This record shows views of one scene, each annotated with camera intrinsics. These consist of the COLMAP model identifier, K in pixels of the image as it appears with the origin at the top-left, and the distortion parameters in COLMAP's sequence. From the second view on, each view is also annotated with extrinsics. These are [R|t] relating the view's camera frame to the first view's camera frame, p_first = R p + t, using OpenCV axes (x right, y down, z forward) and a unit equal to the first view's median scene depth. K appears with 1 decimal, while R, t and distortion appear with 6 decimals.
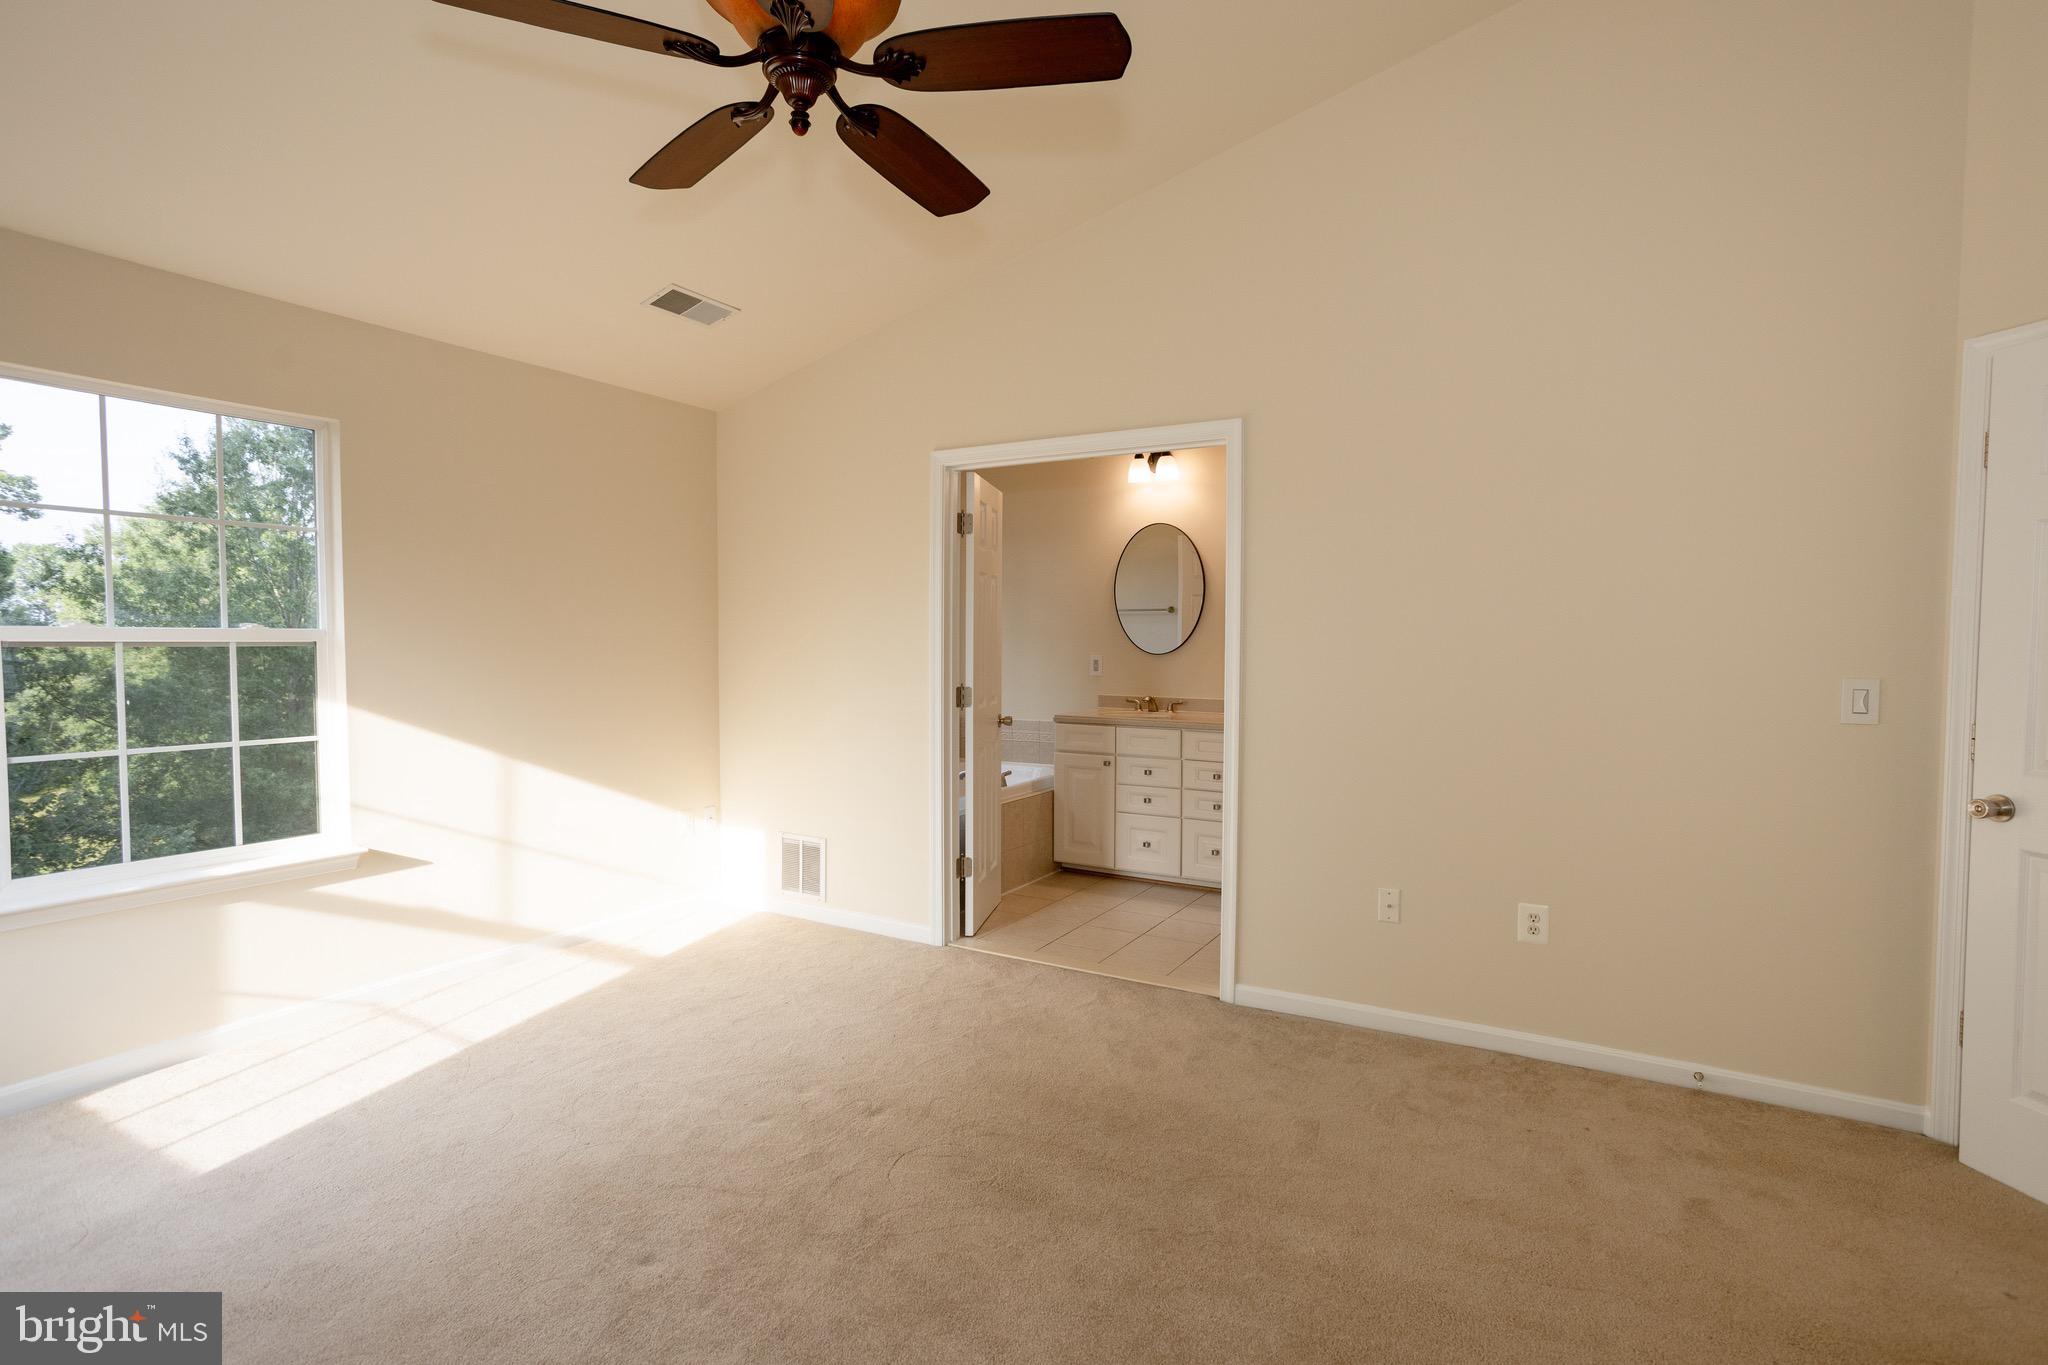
lens RADIAL K [[1024.3, 0, 1024.0], [0, 1024.3, 682.5], [0, 0, 1]] dist [-0.066566, 0.042668]
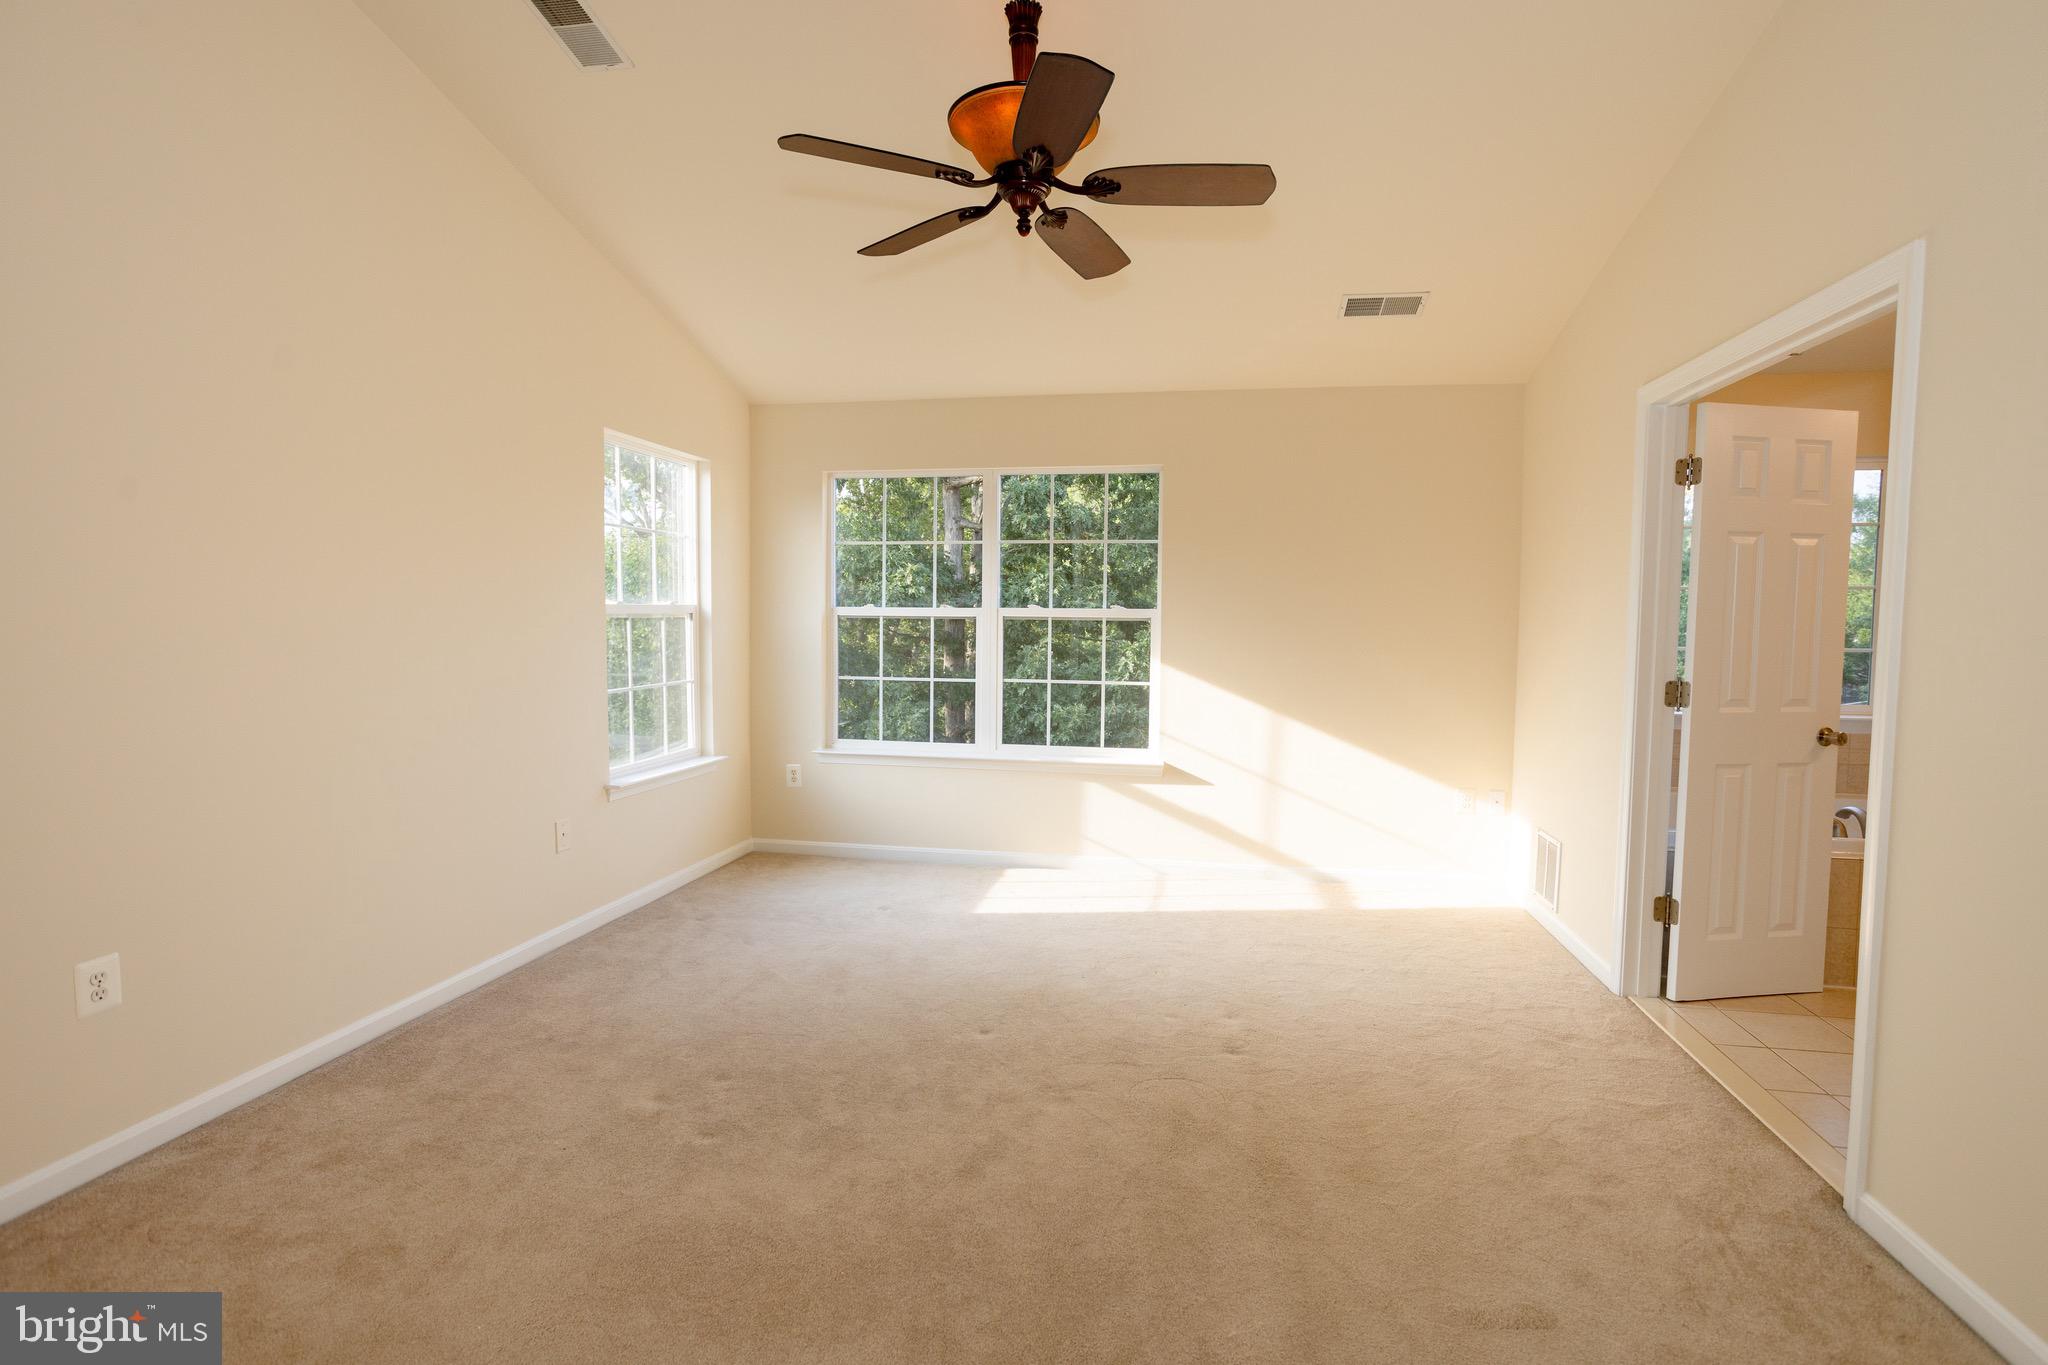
lens RADIAL K [[1024.3, 0, 1024.0], [0, 1024.3, 682.5], [0, 0, 1]] dist [-0.066566, 0.042668]
pose [[0.303007, 0.061107, -0.951027, 0.661994], [-0.047922, 0.997657, 0.048835, -0.011254], [0.951783, 0.030778, 0.305225, 0.366228]]
